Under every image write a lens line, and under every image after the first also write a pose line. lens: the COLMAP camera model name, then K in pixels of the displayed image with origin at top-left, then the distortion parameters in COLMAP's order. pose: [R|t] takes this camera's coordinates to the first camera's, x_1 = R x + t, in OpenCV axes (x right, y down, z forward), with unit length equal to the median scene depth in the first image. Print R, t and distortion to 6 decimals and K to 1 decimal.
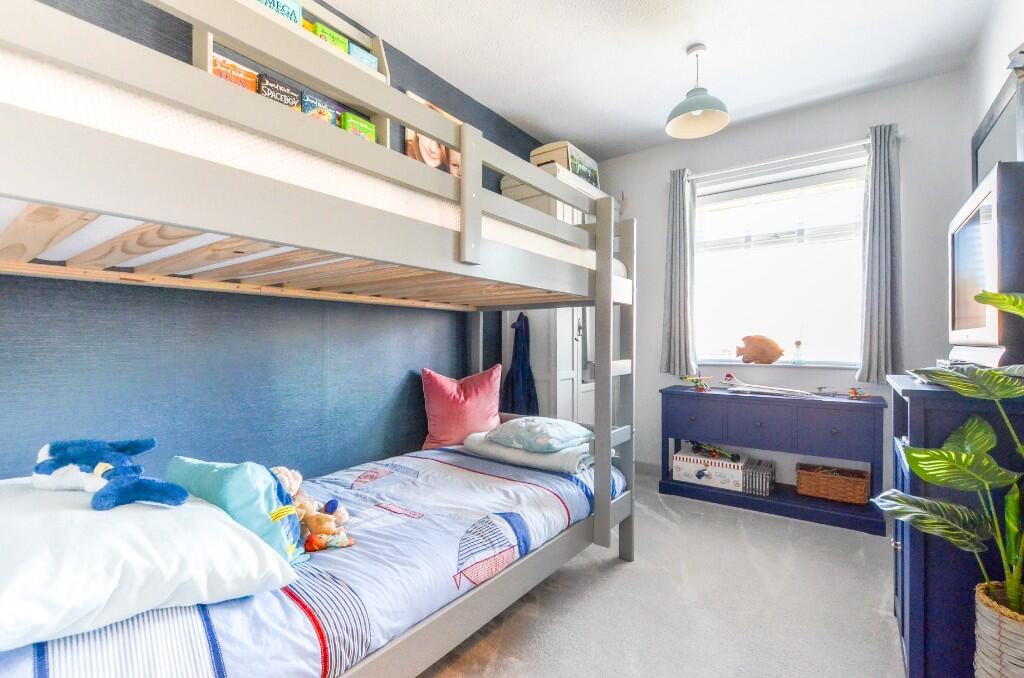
lens RADIAL K [[453.7, 0, 515.9], [0, 453.7, 341.7], [0, 0, 1]] dist [0.002095, -0.005164]
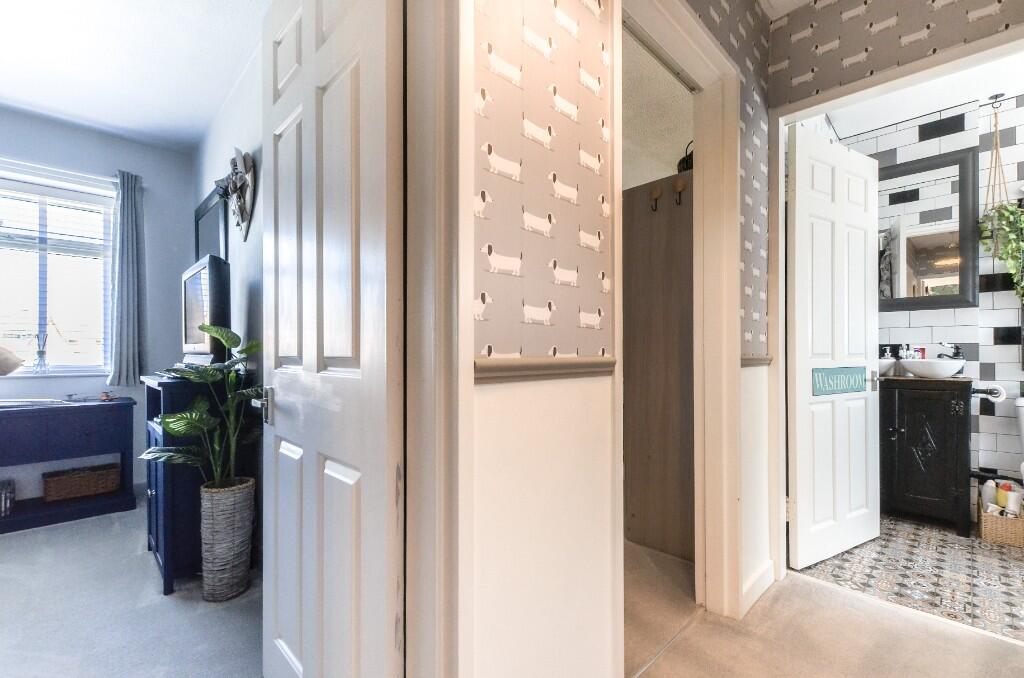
lens RADIAL K [[441.4, 0, 513.6], [0, 441.4, 354.0], [0, 0, 1]] dist [0.001455, -0.000105]
pose [[0.153035, -0.006597, 0.988199, -0.304644], [0.000894, 0.999978, 0.006538, -0.000323], [-0.988220, -0.000117, 0.153038, -0.291284]]
